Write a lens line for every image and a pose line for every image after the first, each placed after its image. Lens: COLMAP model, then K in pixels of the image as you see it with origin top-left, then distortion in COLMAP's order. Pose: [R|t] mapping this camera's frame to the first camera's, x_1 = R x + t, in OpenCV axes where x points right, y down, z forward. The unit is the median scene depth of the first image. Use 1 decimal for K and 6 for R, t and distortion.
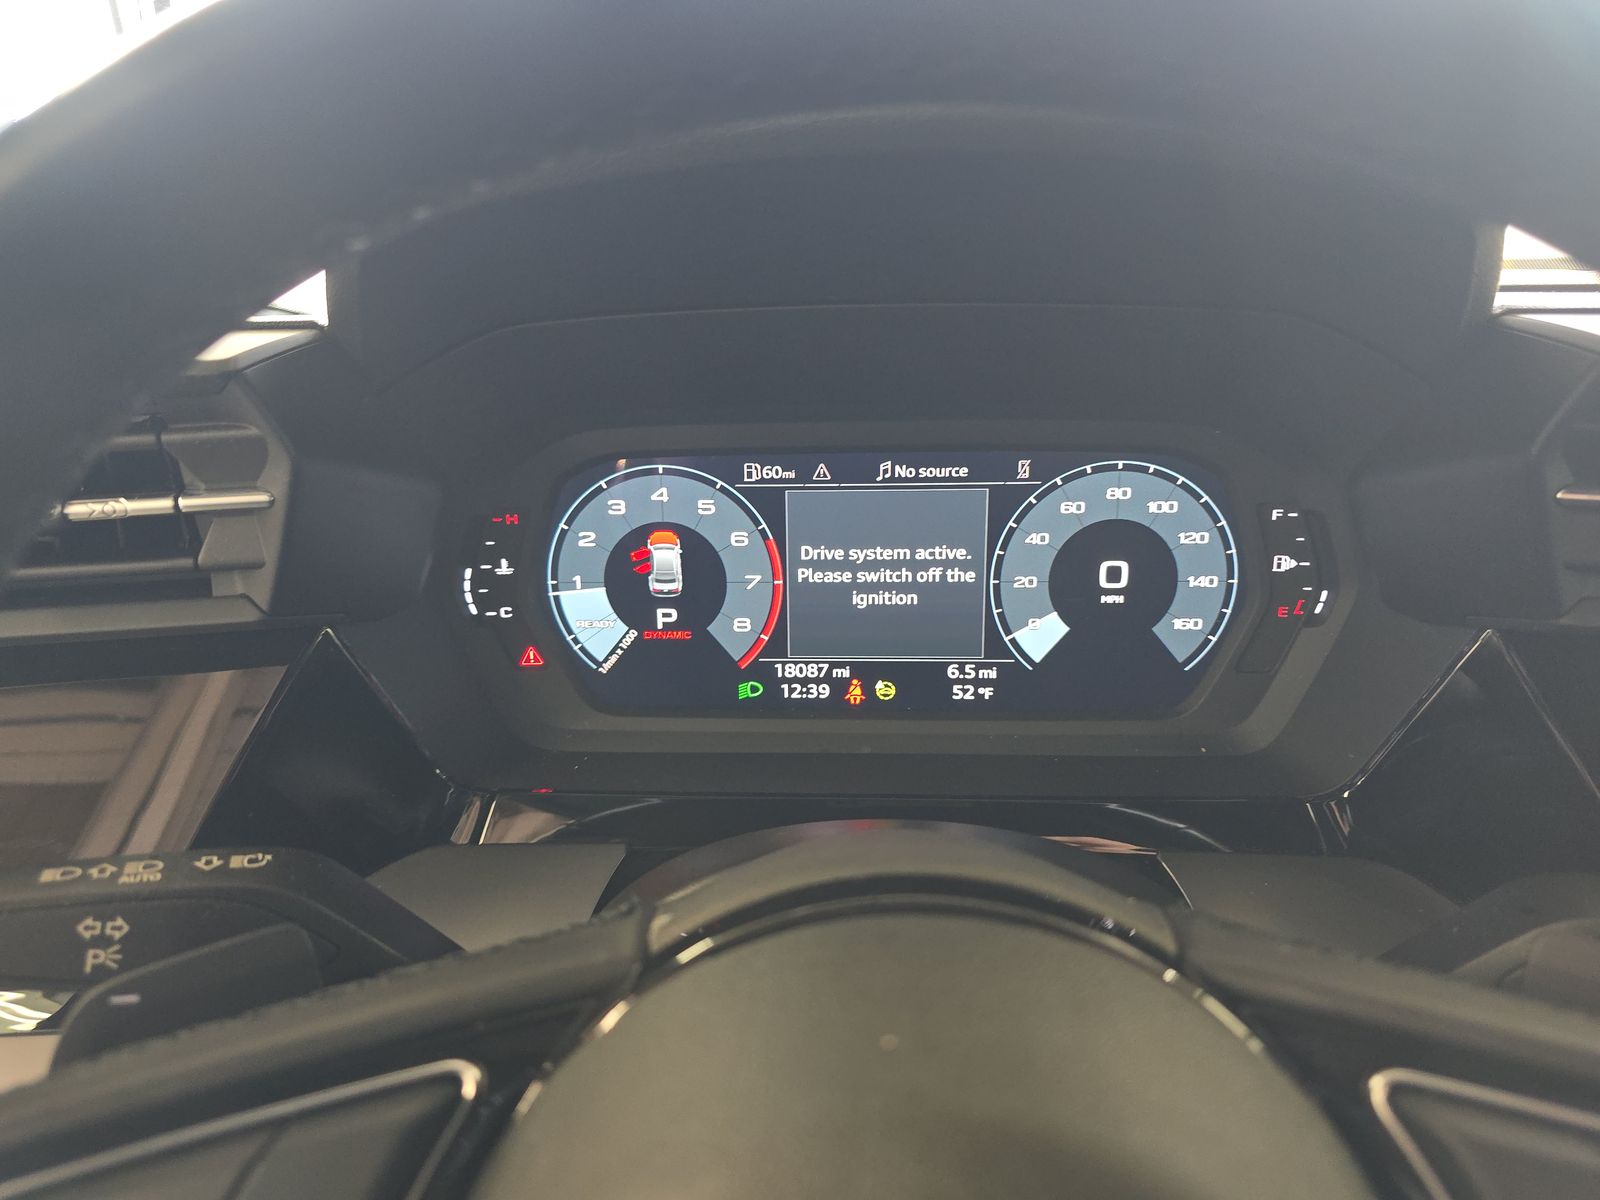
lens RADIAL K [[1098.6, 0, 803.1], [0, 1098.6, 596.0], [0, 0, 1]] dist [0.078464, -0.071453]
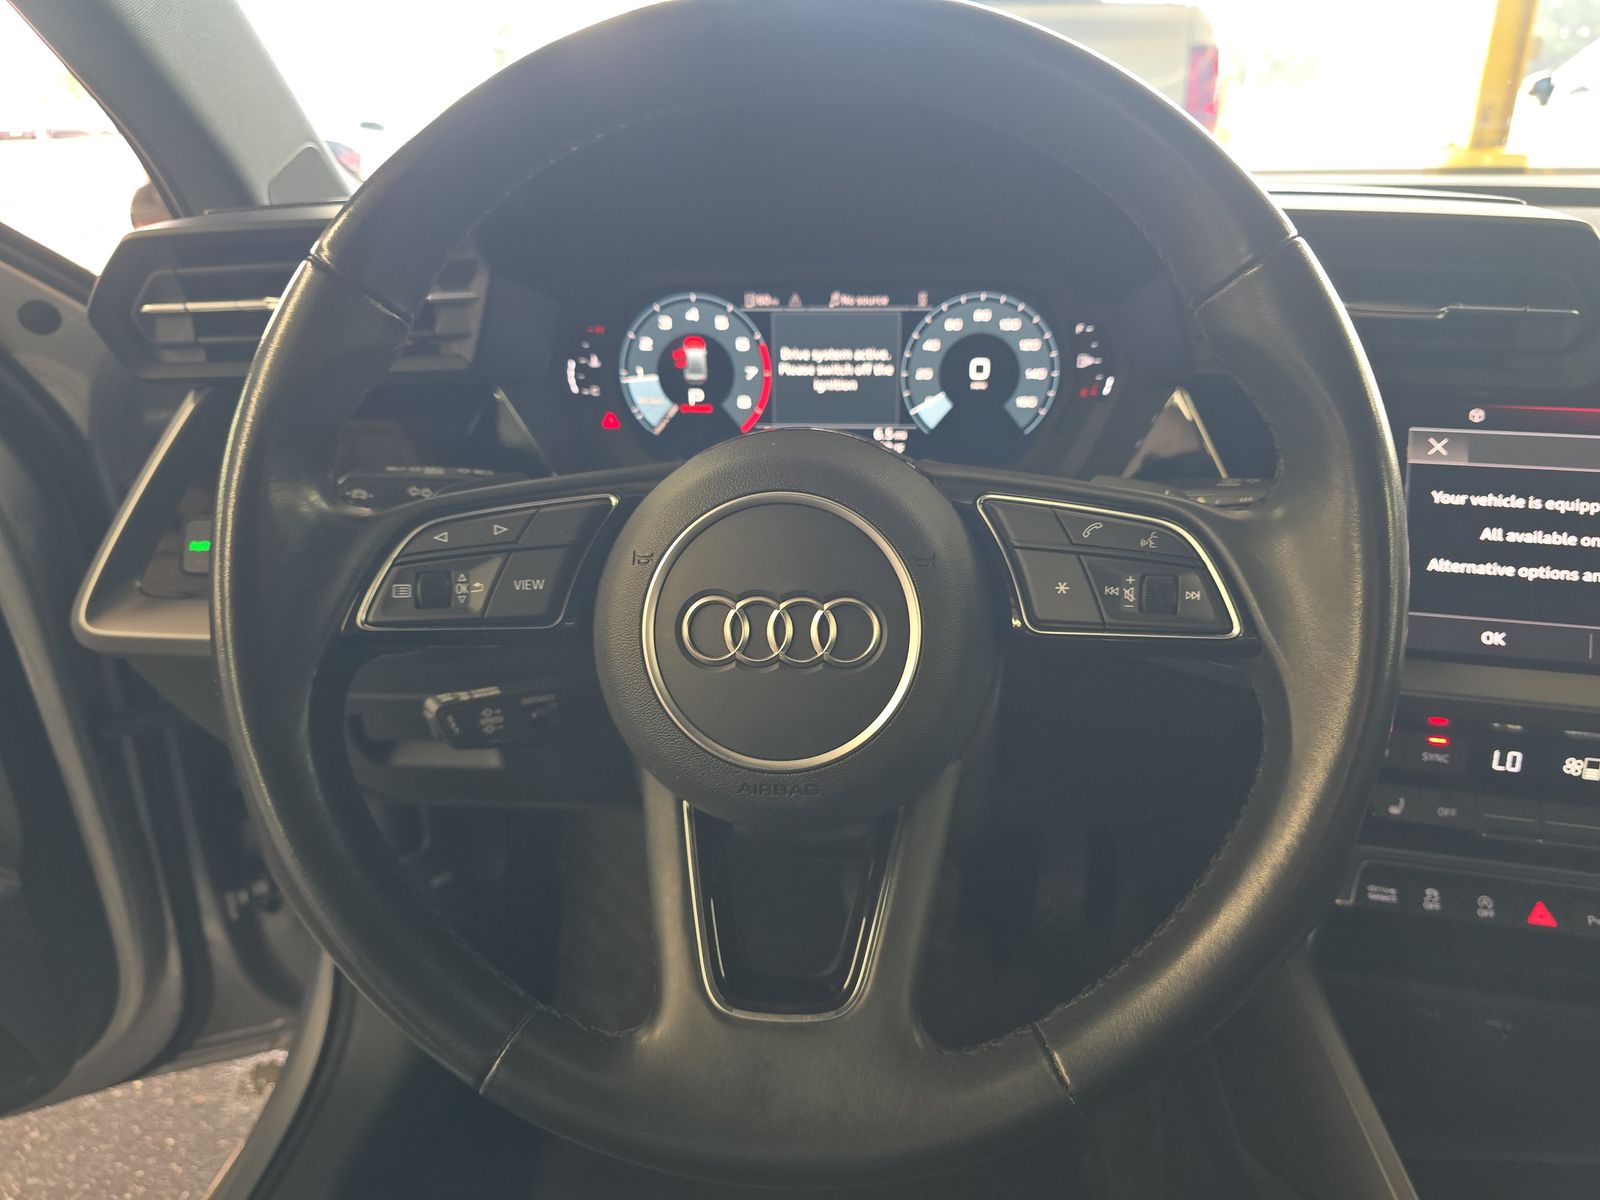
lens RADIAL K [[1098.6, 0, 803.1], [0, 1098.6, 596.0], [0, 0, 1]] dist [0.078464, -0.071453]
pose [[0.999436, 0.016824, -0.029066, 0.079827], [-0.014865, 0.997686, 0.066350, 0.200072], [0.030115, -0.065880, 0.997373, -0.592140]]
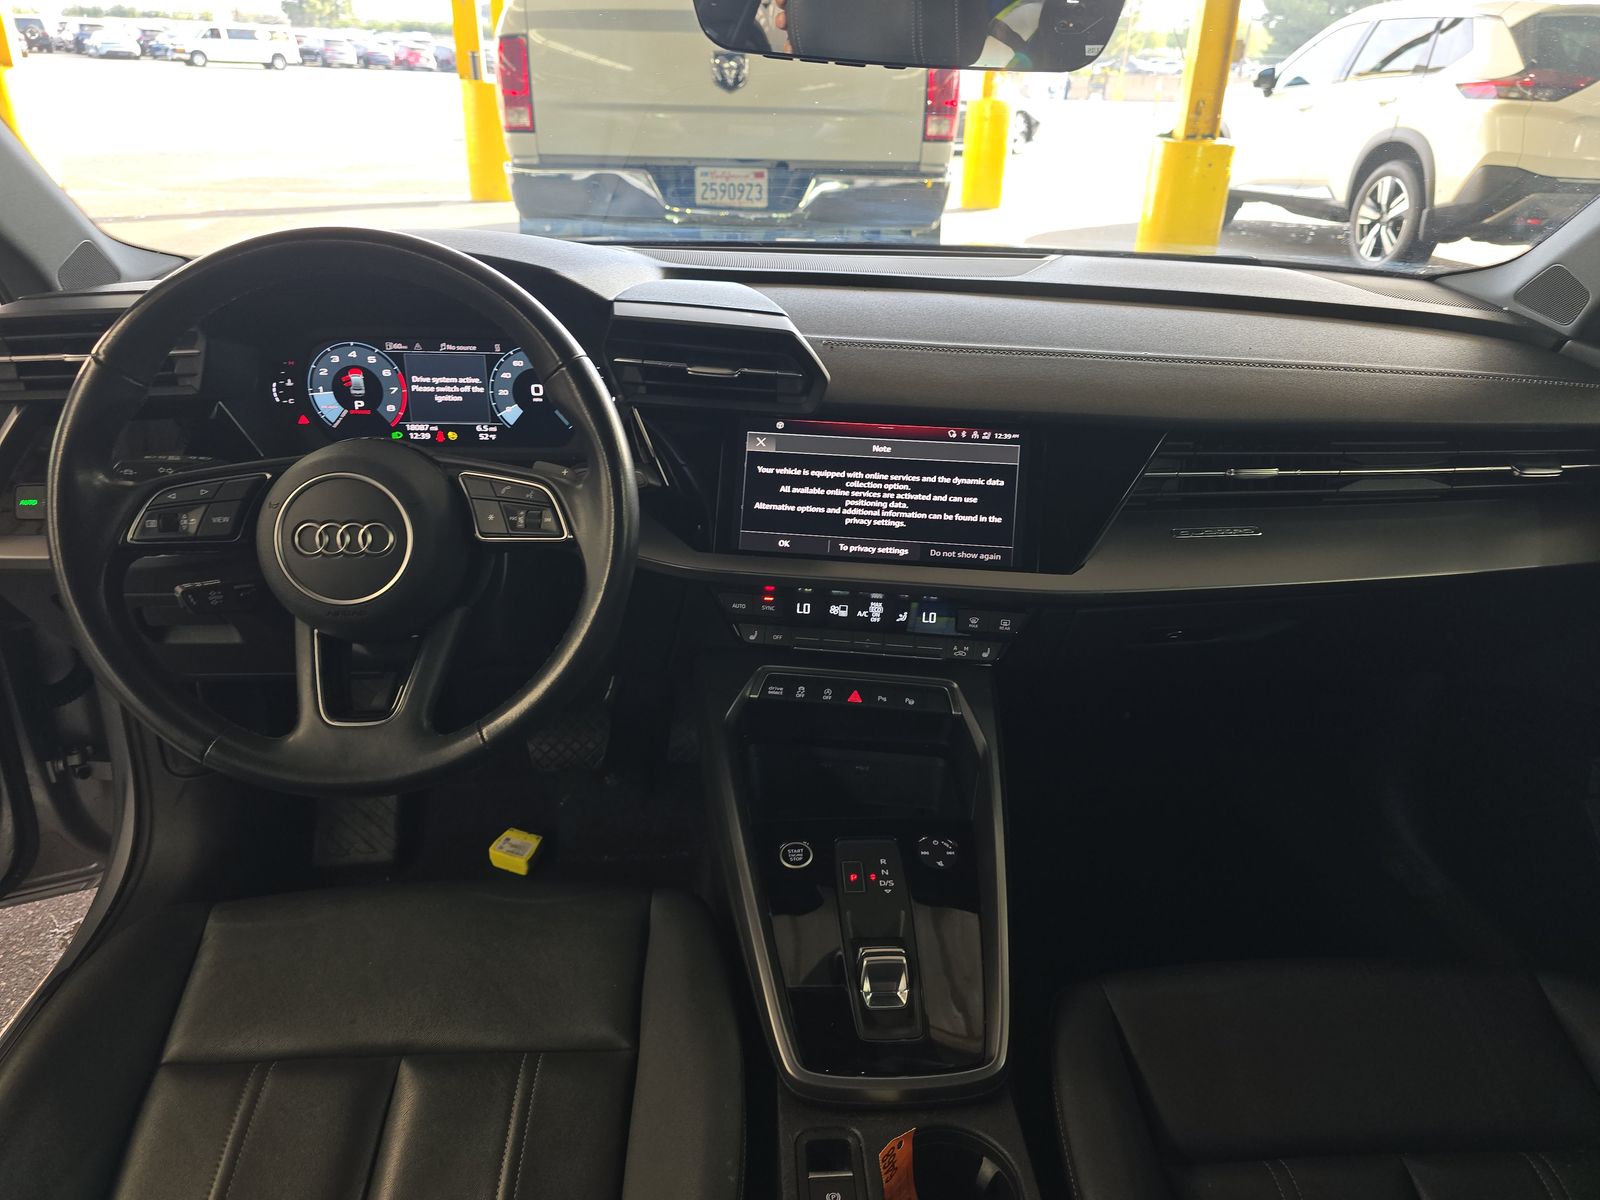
lens RADIAL K [[1081.3, 0, 818.8], [0, 1081.3, 600.5], [0, 0, 1]] dist [0.018304, 0.000579]
pose [[0.990872, -0.008289, 0.134554, 0.585830], [-0.007576, 0.993107, 0.116969, 0.168358], [-0.134596, -0.116921, 0.983978, -1.651531]]
